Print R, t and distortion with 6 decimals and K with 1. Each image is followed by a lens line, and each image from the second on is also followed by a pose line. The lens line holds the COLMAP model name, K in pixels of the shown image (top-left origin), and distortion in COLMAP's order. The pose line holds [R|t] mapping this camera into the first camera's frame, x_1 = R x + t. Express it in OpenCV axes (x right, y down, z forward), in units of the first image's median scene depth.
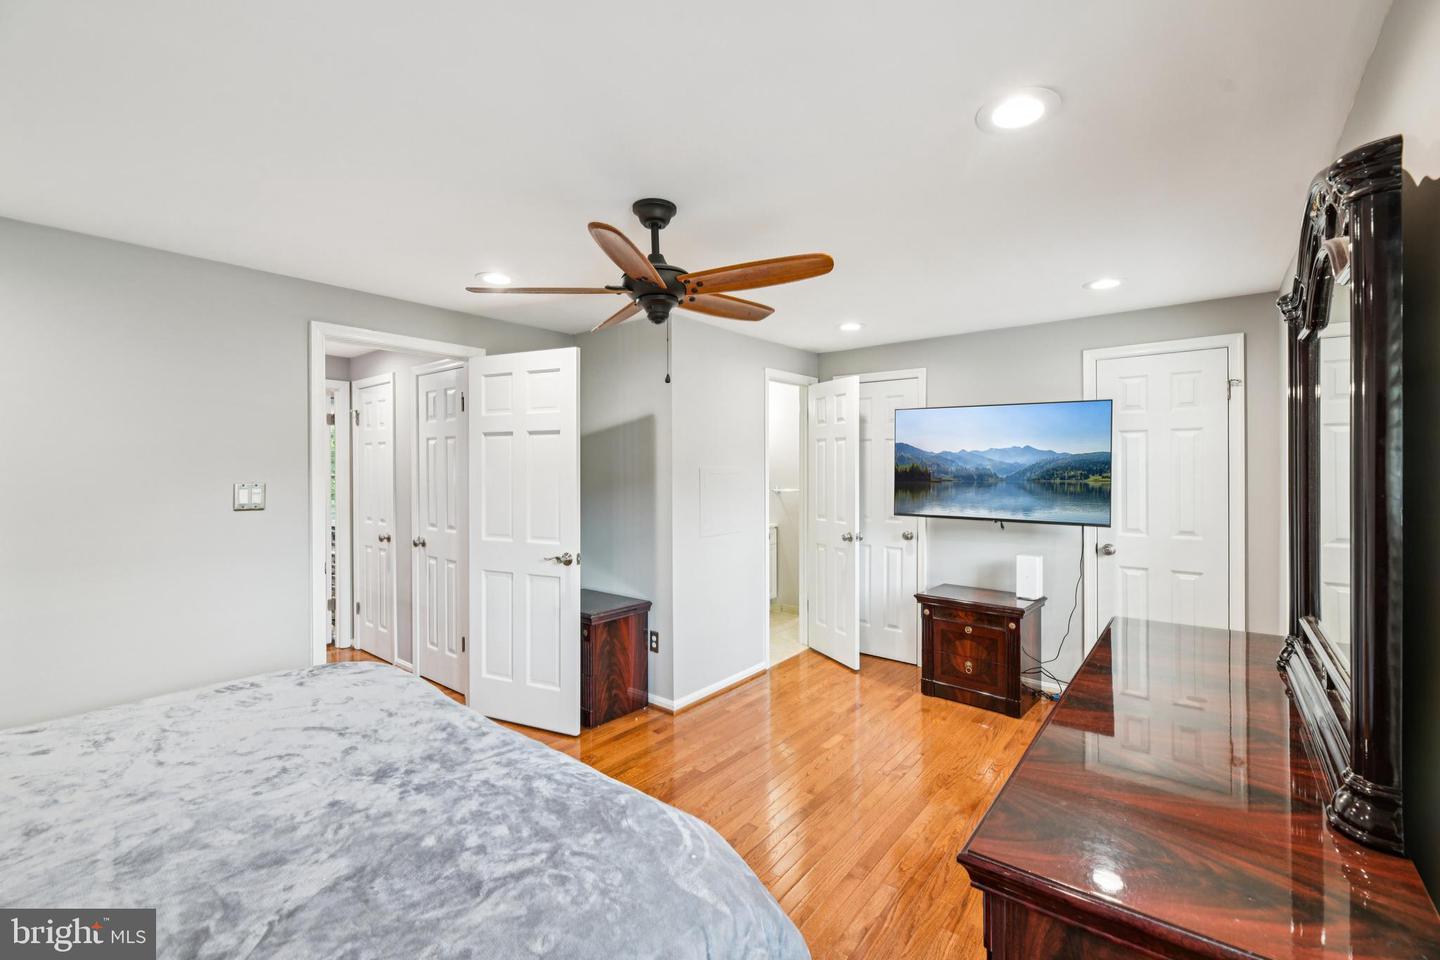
lens RADIAL K [[640.0, 0, 720.0], [0, 640.0, 480.0], [0, 0, 1]] dist [-0.000473, -0.000017]
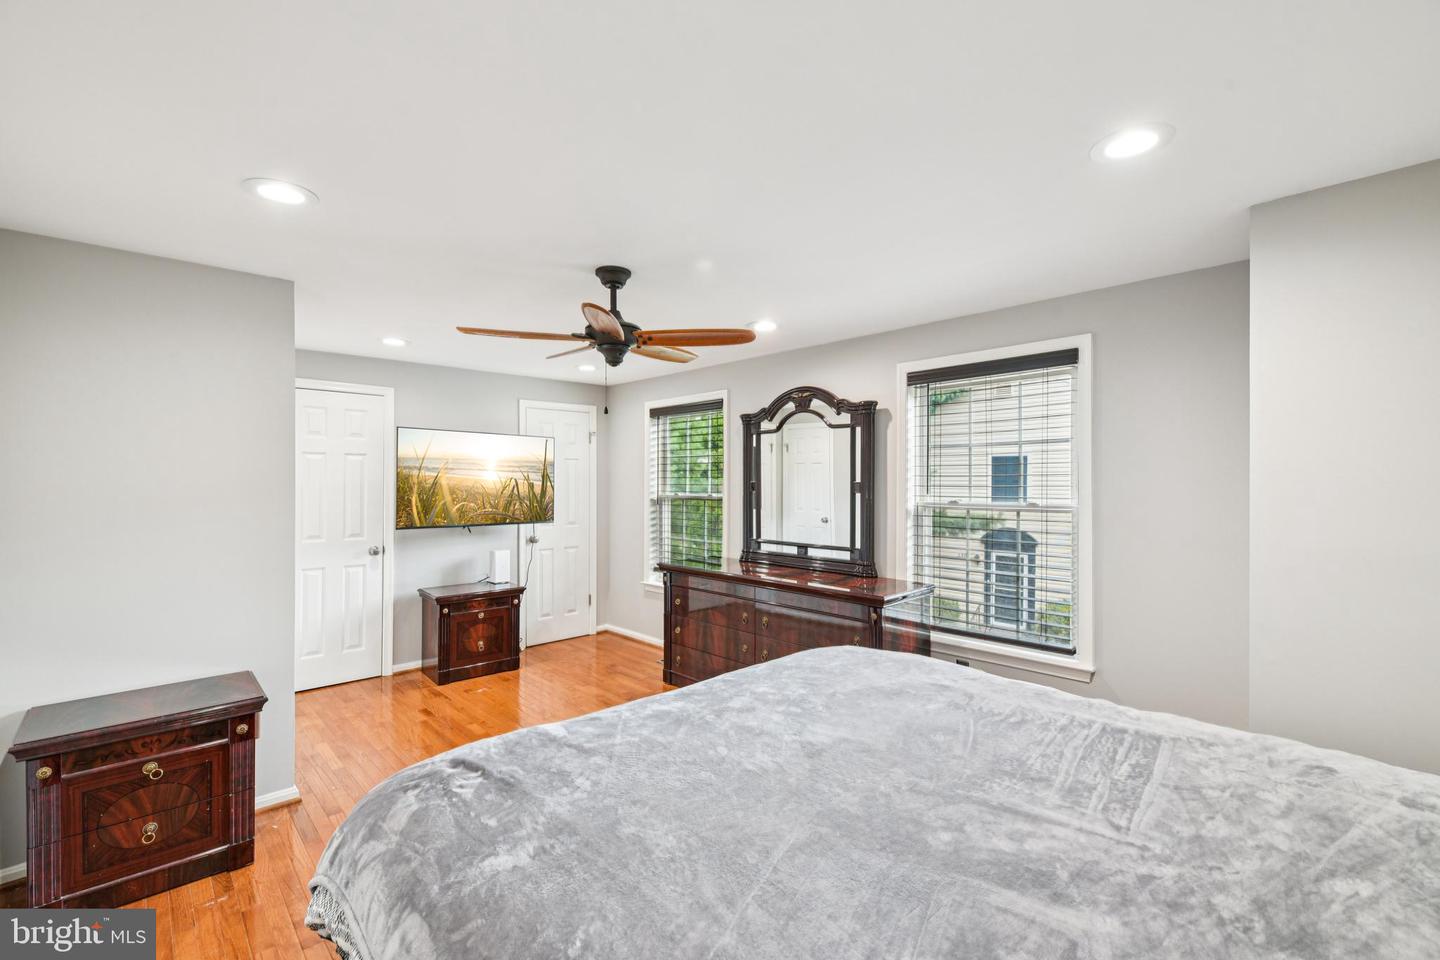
lens RADIAL K [[640.0, 0, 720.0], [0, 640.0, 480.0], [0, 0, 1]] dist [-0.000473, -0.000017]
pose [[0.132154, 0.001265, 0.991228, -0.768663], [0.016669, 0.999855, -0.003498, -0.012943], [-0.991089, 0.016985, 0.132114, 0.383094]]
